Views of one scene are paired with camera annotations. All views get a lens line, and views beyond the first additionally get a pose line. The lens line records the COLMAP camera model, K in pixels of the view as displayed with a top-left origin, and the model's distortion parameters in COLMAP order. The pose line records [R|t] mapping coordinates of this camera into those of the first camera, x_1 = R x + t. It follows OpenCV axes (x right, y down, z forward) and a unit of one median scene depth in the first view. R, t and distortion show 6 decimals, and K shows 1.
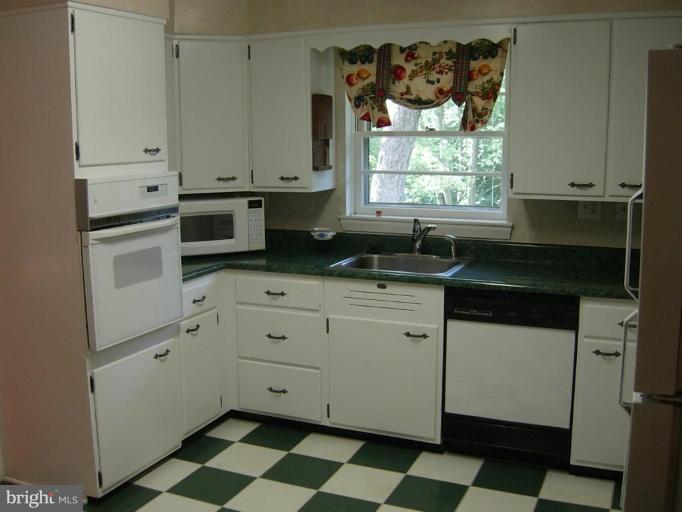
lens RADIAL K [[731.2, 0, 333.7], [0, 731.2, 256.6], [0, 0, 1]] dist [-0.177224, 0.103151]
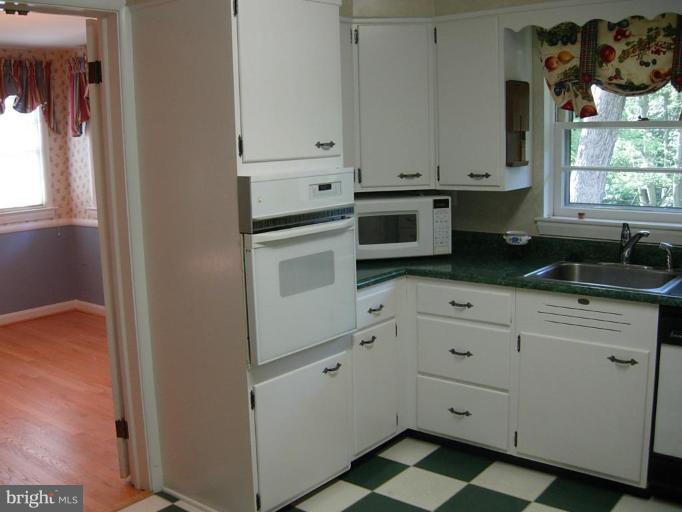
lens RADIAL K [[731.2, 0, 333.7], [0, 731.2, 256.6], [0, 0, 1]] dist [-0.177224, 0.103151]
pose [[0.965415, 0.023884, -0.259621, -0.000666], [-0.021801, 0.999703, 0.010901, -0.014282], [0.259804, -0.004864, 0.965649, 0.101036]]
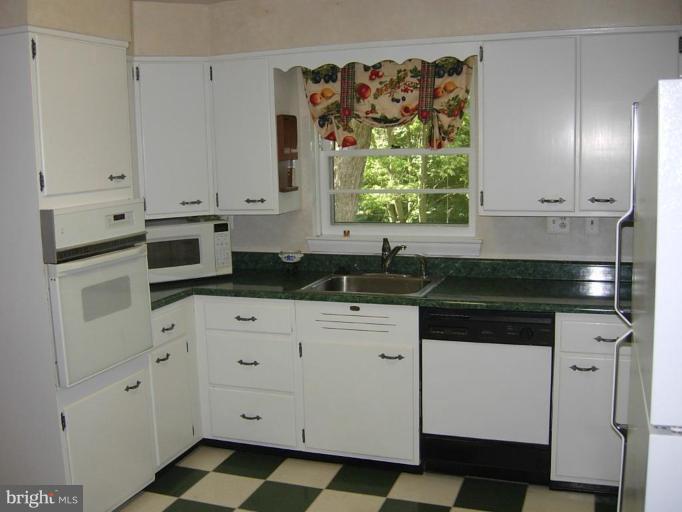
lens RADIAL K [[731.2, 0, 333.7], [0, 731.2, 256.6], [0, 0, 1]] dist [-0.177224, 0.103151]
pose [[0.997272, -0.030262, 0.067325, -0.025335], [0.031394, 0.999382, -0.015831, -0.013686], [-0.066804, 0.017901, 0.997606, 0.014198]]
